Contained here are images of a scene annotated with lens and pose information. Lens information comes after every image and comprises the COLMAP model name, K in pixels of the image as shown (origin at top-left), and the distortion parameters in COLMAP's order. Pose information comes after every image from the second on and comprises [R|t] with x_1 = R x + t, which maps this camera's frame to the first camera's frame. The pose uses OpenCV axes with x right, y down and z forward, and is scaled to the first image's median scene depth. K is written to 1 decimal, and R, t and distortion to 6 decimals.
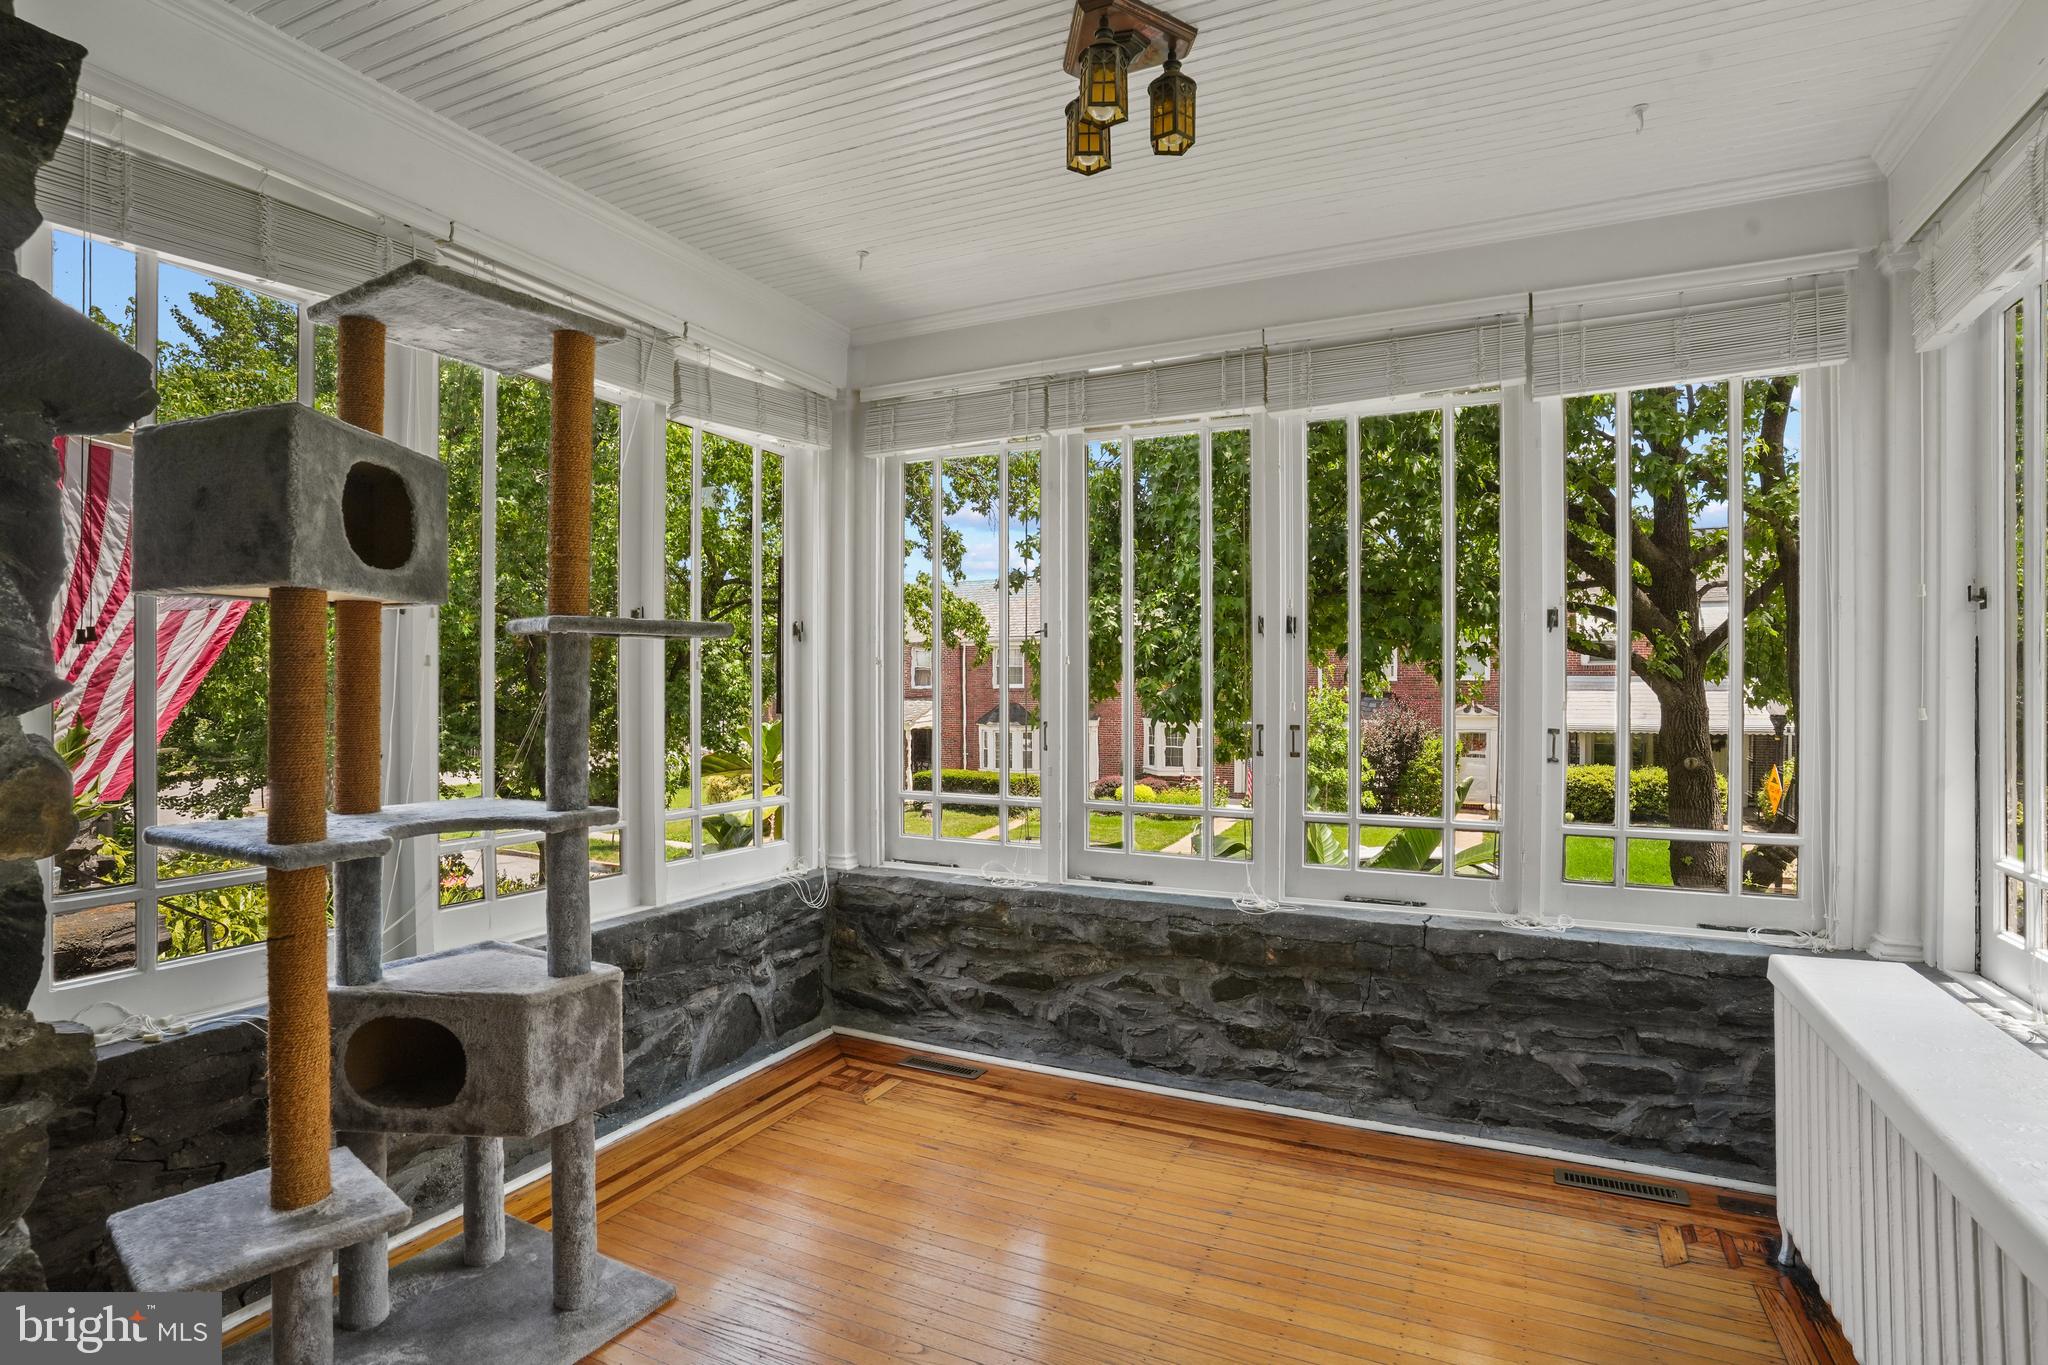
lens RADIAL K [[1029.7, 0, 1043.3], [0, 1029.7, 663.8], [0, 0, 1]] dist [-0.091243, 0.058485]
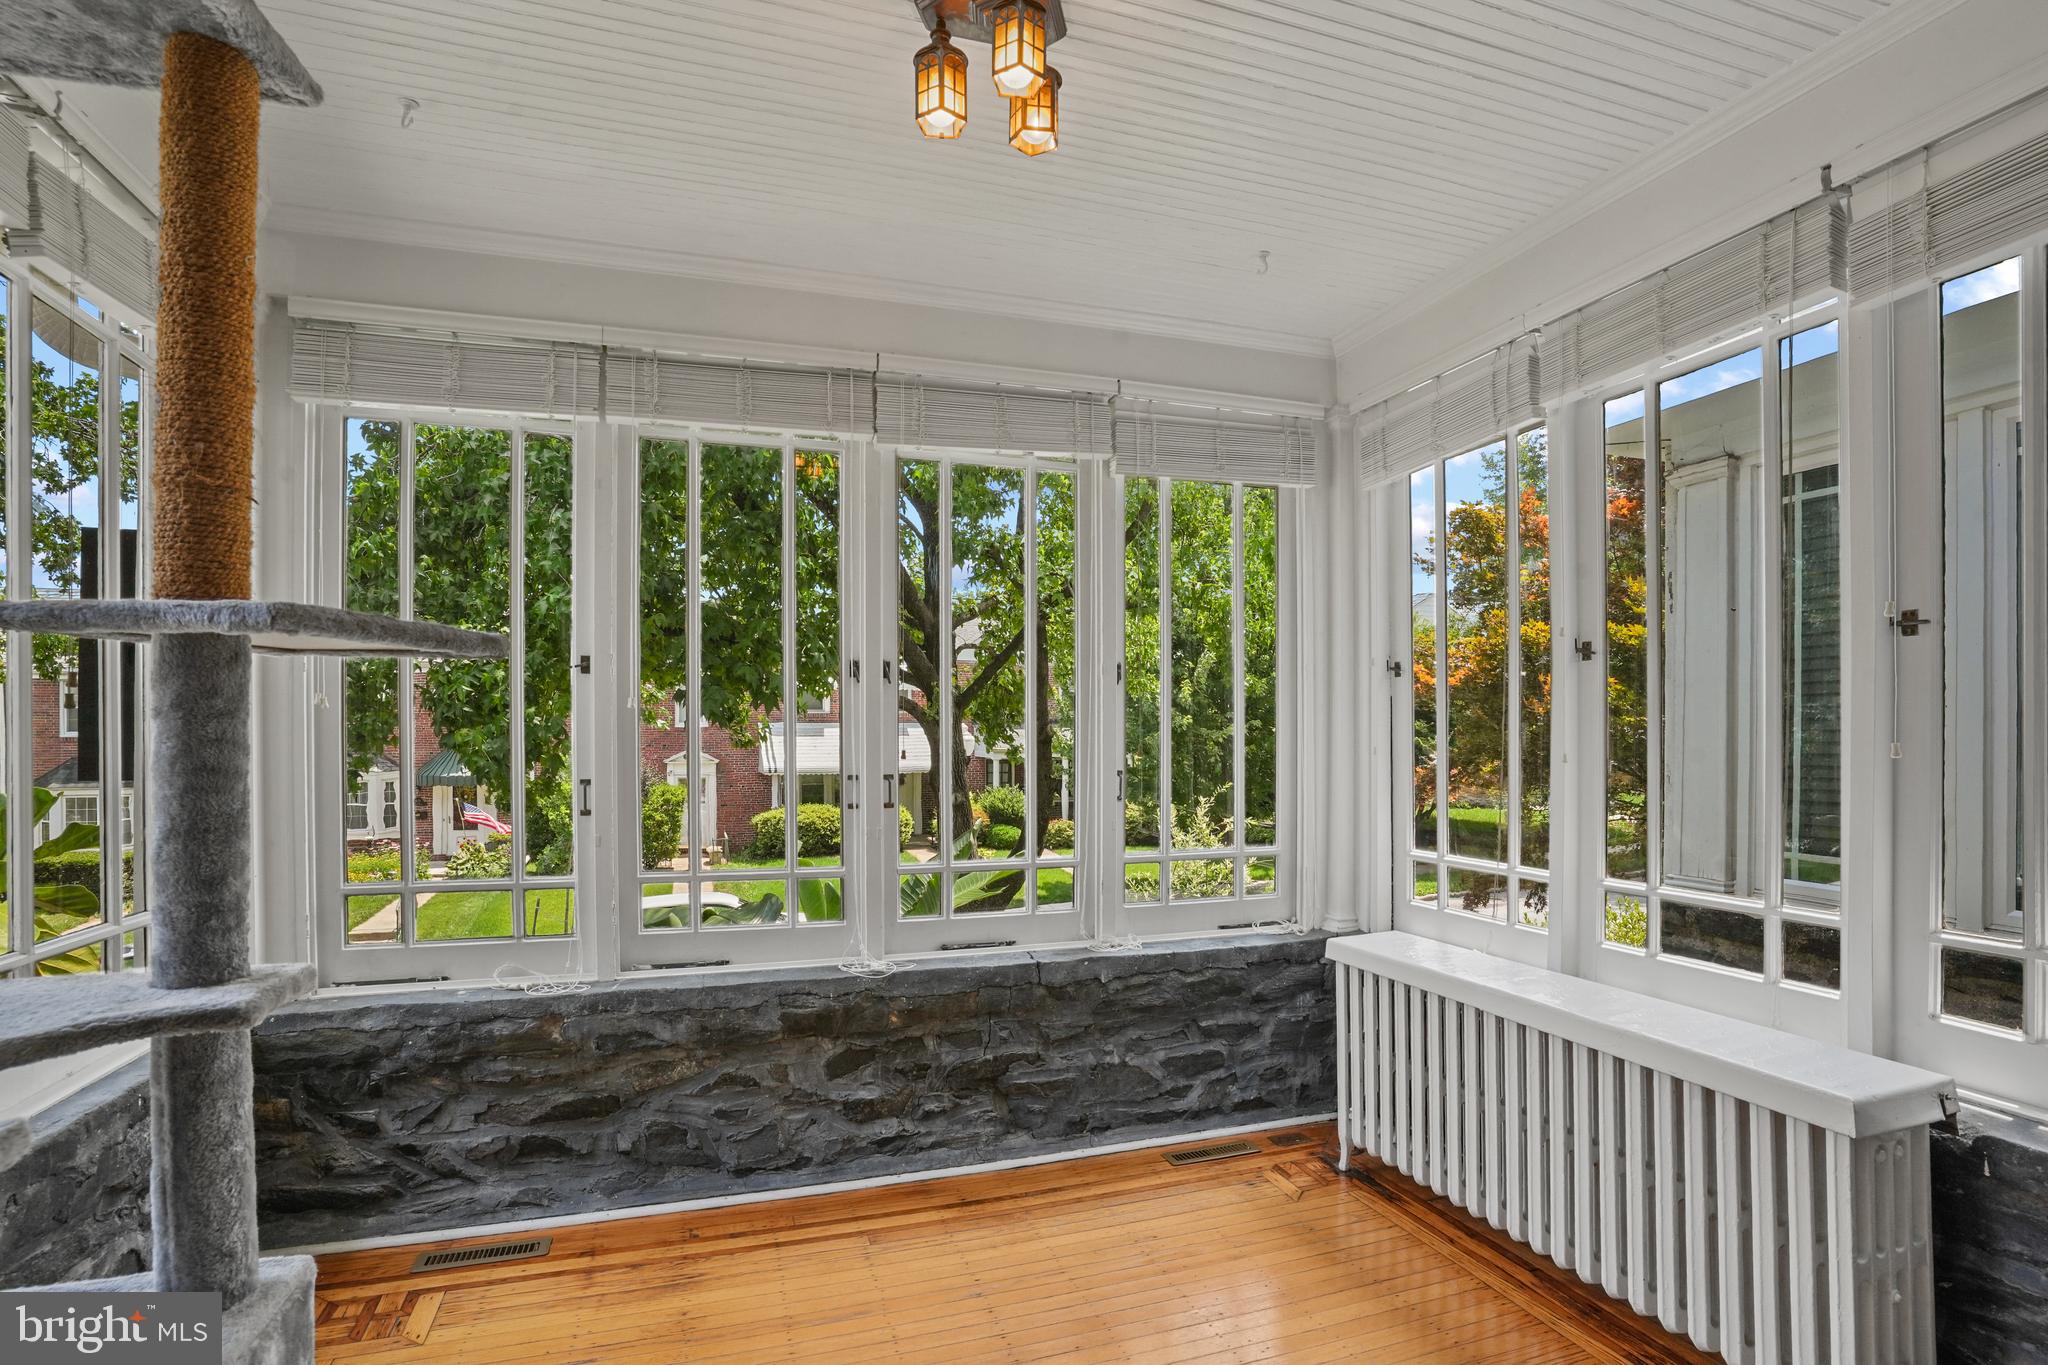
lens RADIAL K [[1022.8, 0, 1023.4], [0, 1022.8, 715.7], [0, 0, 1]] dist [-0.080304, 0.040725]
pose [[0.724038, 0.006878, 0.689726, -0.332817], [-0.010097, 0.999949, 0.000627, 0.003003], [-0.689686, -0.007418, 0.724071, 0.228502]]
